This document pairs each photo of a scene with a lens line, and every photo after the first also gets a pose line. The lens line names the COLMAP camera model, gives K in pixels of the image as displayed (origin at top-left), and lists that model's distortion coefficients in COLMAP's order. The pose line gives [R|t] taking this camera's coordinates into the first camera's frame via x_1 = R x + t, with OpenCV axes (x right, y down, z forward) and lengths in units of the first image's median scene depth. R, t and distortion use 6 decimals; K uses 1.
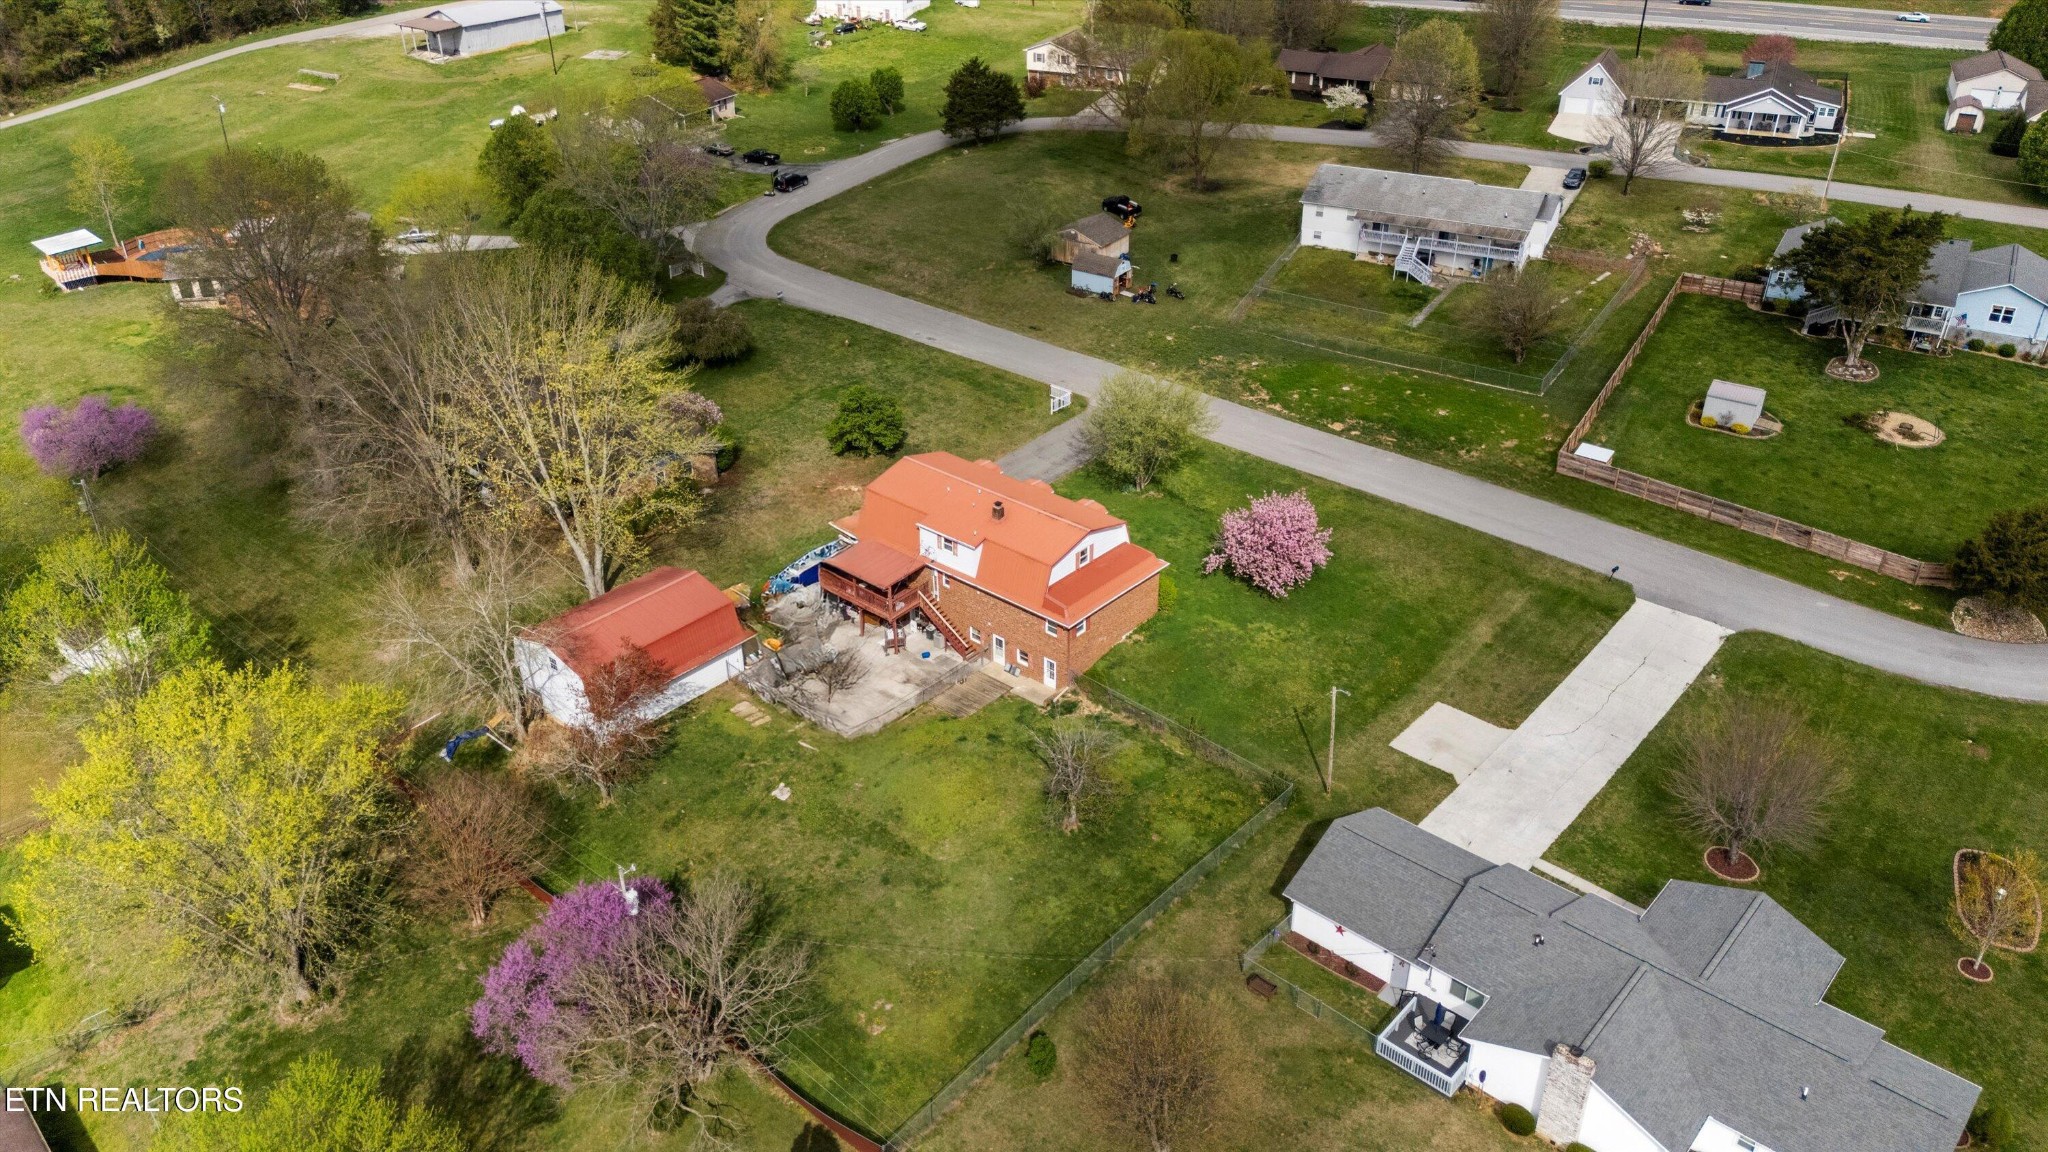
lens RADIAL K [[1500.3, 0, 1017.2], [0, 1500.3, 585.9], [0, 0, 1]] dist [0.080404, -0.084761]
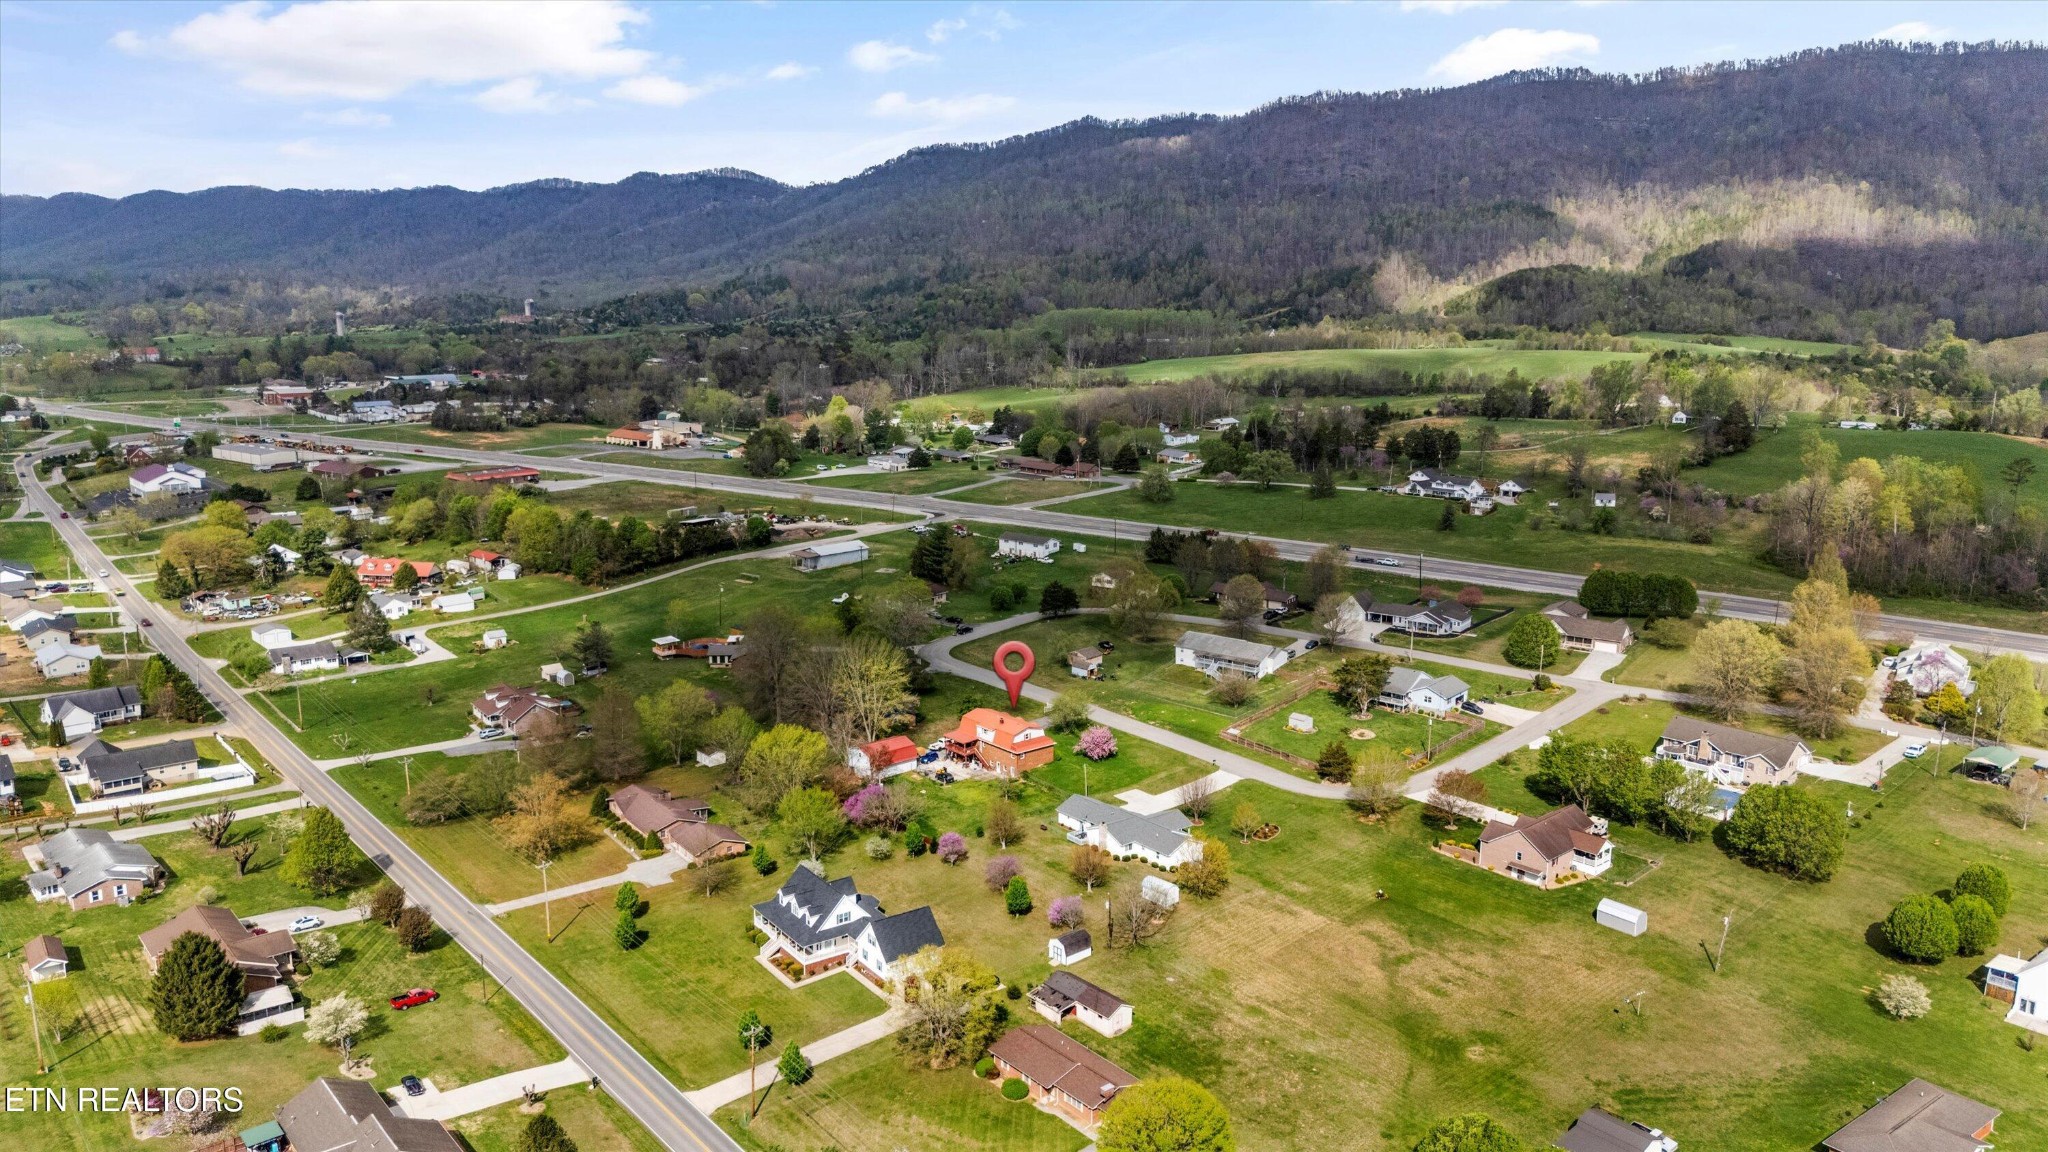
lens RADIAL K [[1500.3, 0, 1017.2], [0, 1500.3, 585.9], [0, 0, 1]] dist [0.080404, -0.084761]
pose [[0.987630, 0.041529, -0.151205, 0.282722], [-0.087095, 0.947149, -0.308743, 0.379317], [0.130392, 0.318093, 0.939050, -1.186900]]
